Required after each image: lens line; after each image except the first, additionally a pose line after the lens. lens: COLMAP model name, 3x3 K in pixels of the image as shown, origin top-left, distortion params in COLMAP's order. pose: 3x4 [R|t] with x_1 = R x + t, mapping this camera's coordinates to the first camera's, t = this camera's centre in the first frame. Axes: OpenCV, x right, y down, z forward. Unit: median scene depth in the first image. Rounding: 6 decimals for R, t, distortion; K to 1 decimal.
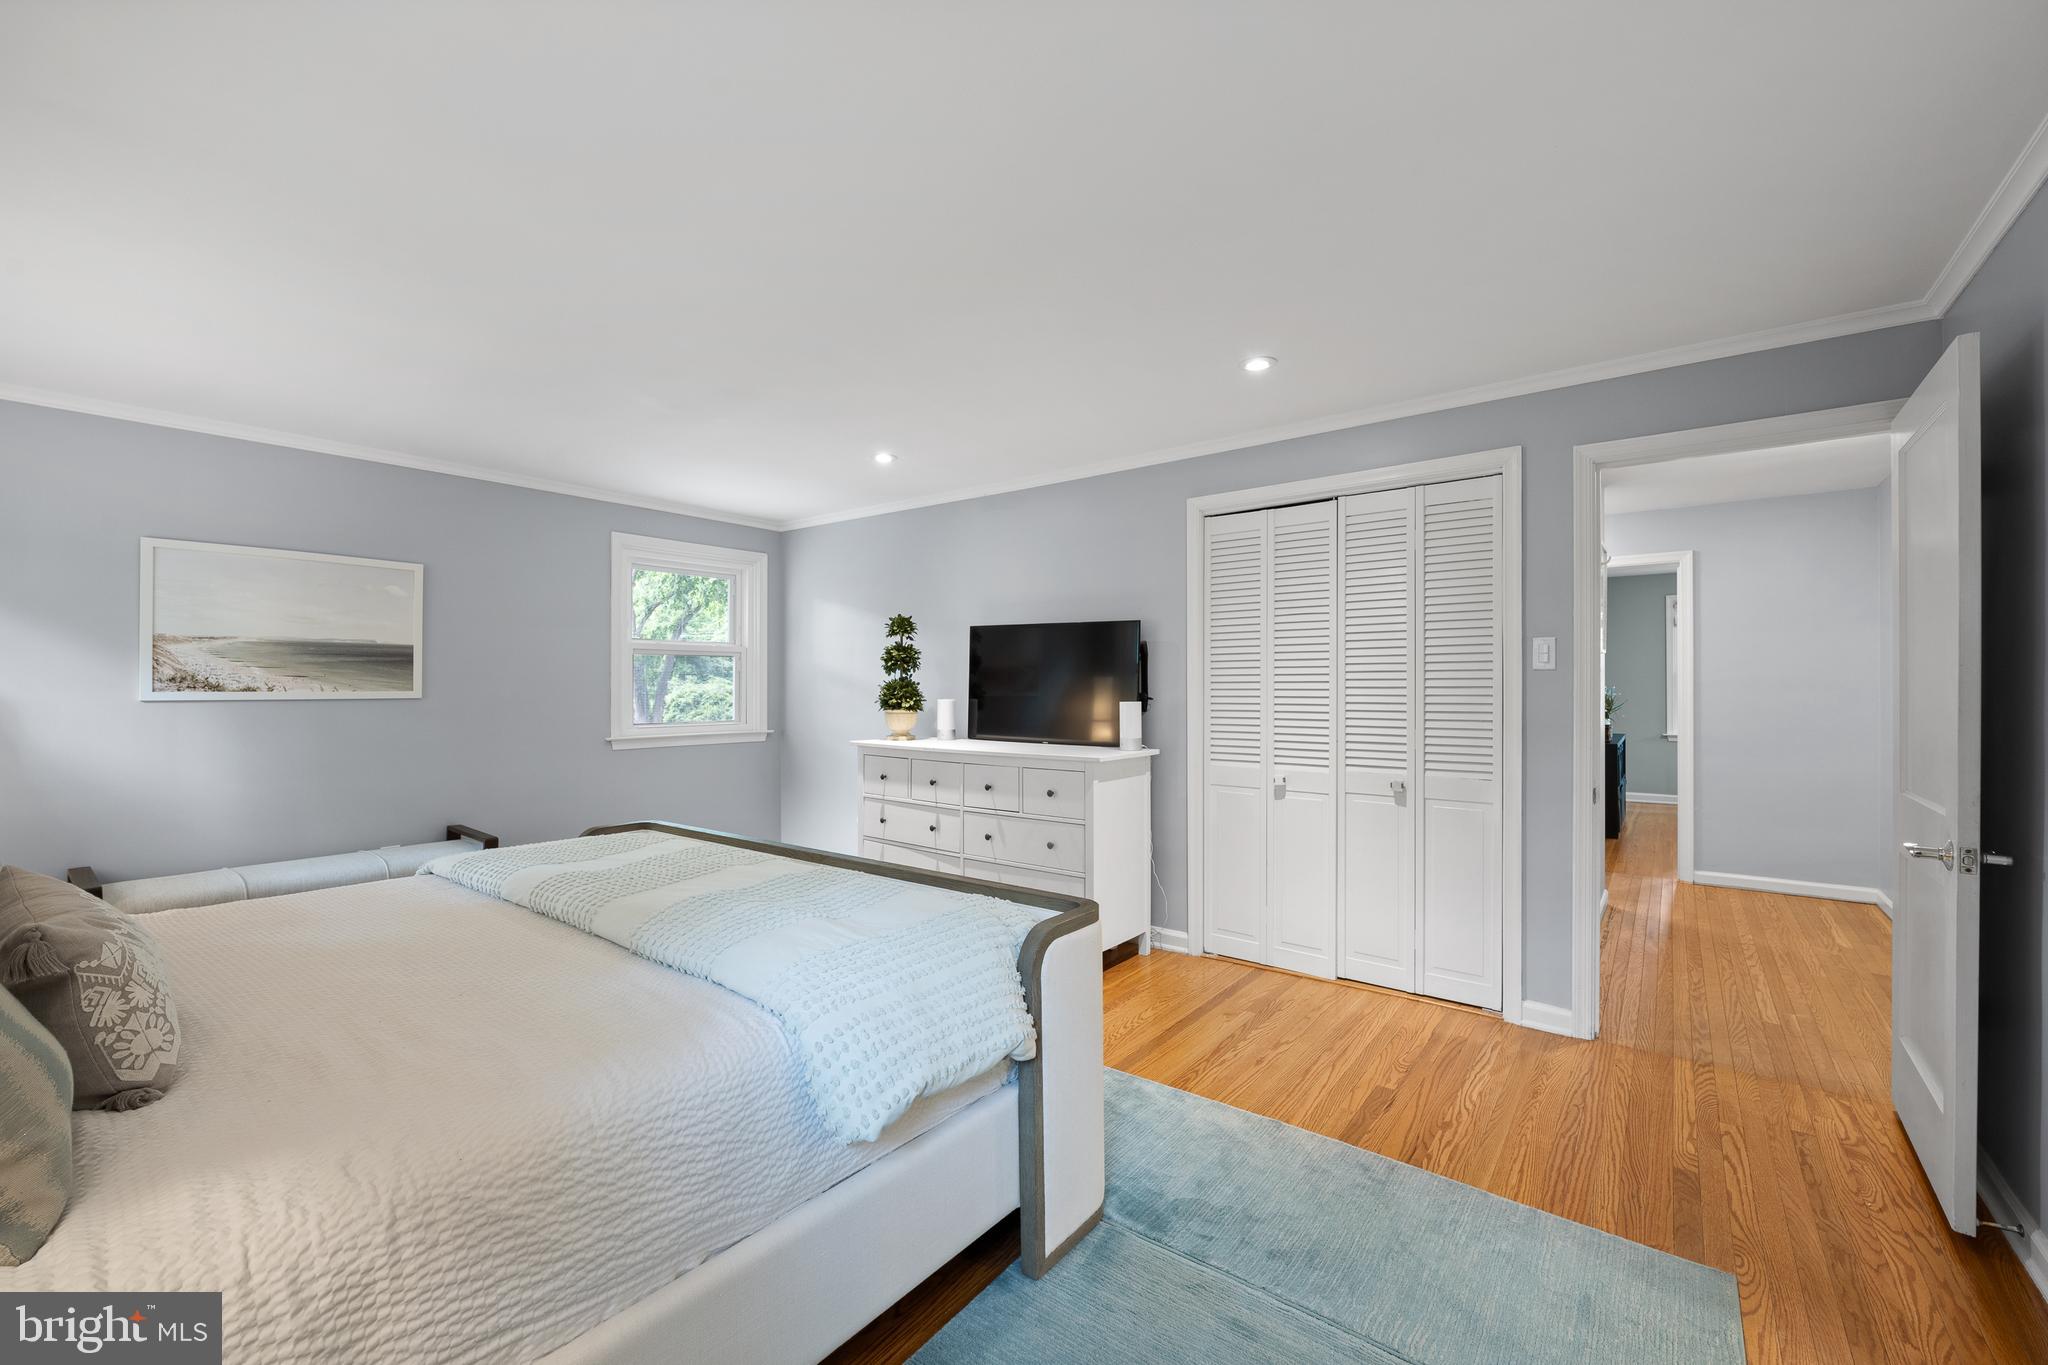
lens RADIAL K [[815.4, 0, 1026.4], [0, 815.4, 683.3], [0, 0, 1]] dist [-0.006057, 0.000270]
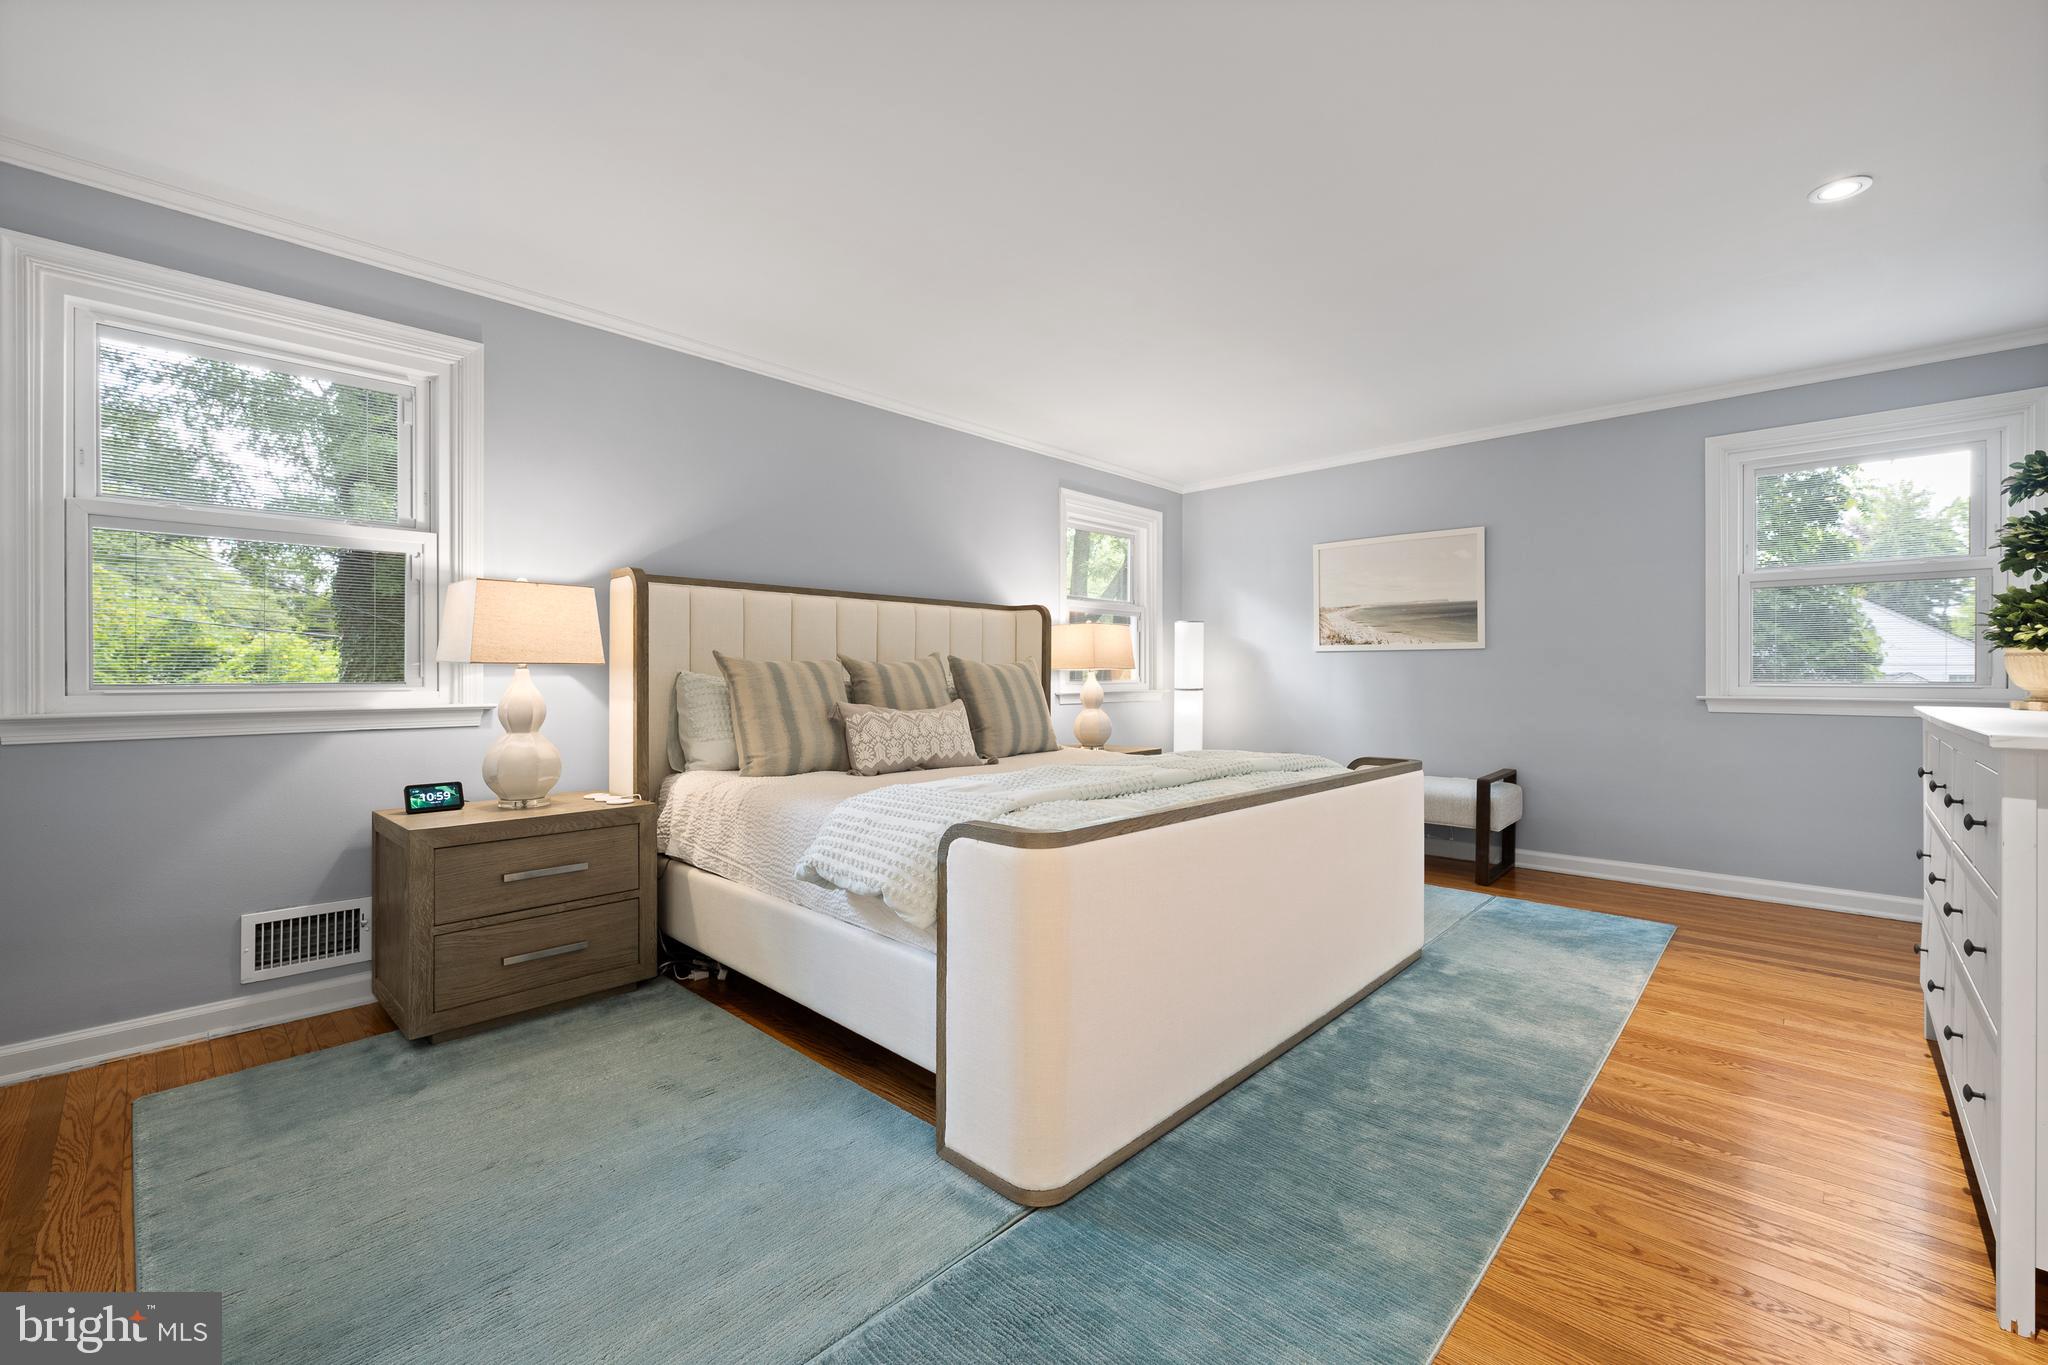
lens RADIAL K [[815.4, 0, 1026.4], [0, 815.4, 683.3], [0, 0, 1]] dist [-0.006057, 0.000270]
pose [[-0.106935, 0.008601, -0.994229, 0.468676], [0.000626, 0.999963, 0.008583, 0.063152], [0.994266, 0.000295, -0.106936, 0.570077]]
